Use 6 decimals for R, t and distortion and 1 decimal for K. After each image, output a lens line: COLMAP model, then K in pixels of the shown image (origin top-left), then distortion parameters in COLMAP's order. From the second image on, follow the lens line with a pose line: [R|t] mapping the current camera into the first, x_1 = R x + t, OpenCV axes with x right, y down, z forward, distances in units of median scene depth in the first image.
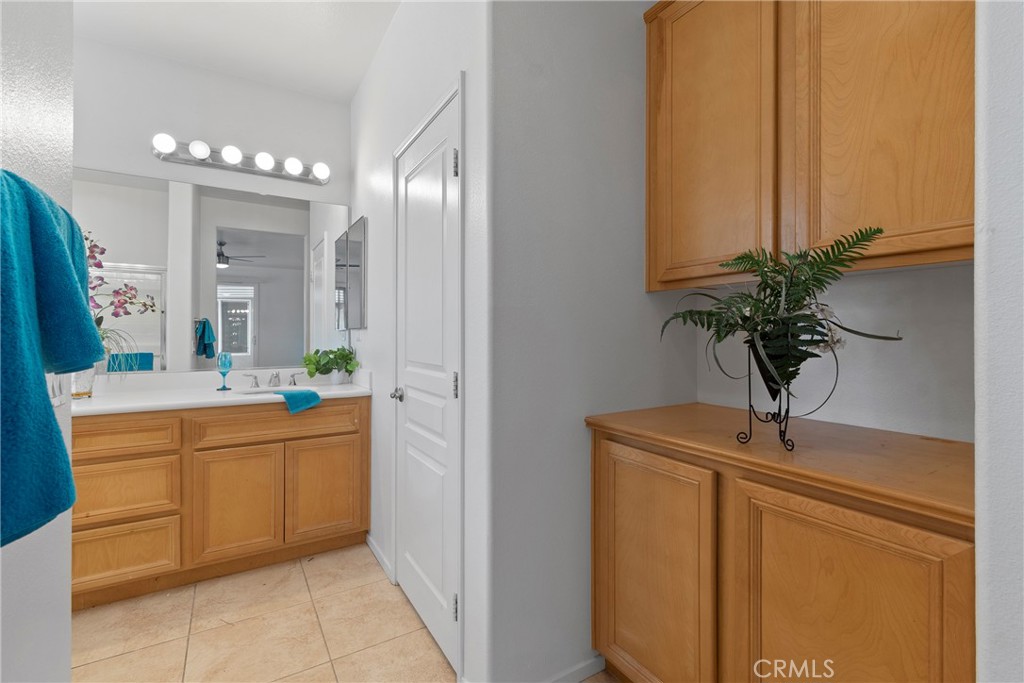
lens RADIAL K [[450.3, 0, 513.7], [0, 450.3, 335.6], [0, 0, 1]] dist [0.001314, -0.000588]
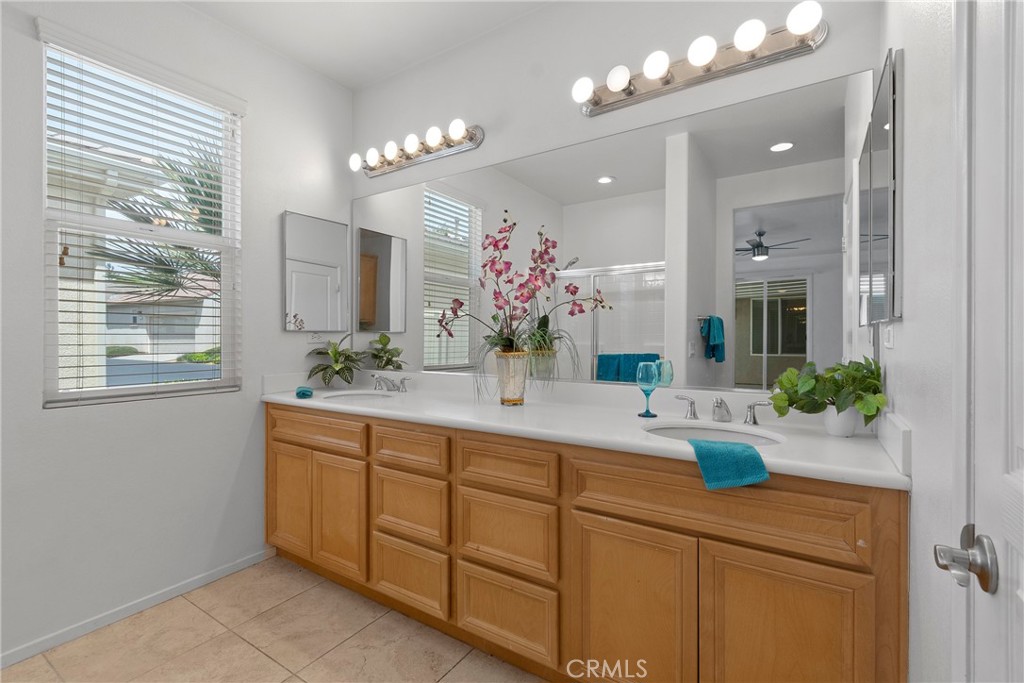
lens RADIAL K [[450.3, 0, 520.8], [0, 450.3, 336.6], [0, 0, 1]] dist [0.001314, -0.000588]
pose [[0.425927, 0.001870, -0.904755, -0.108513], [0.001190, 0.999996, 0.002628, -0.002132], [0.904757, -0.002196, 0.425923, 0.537654]]
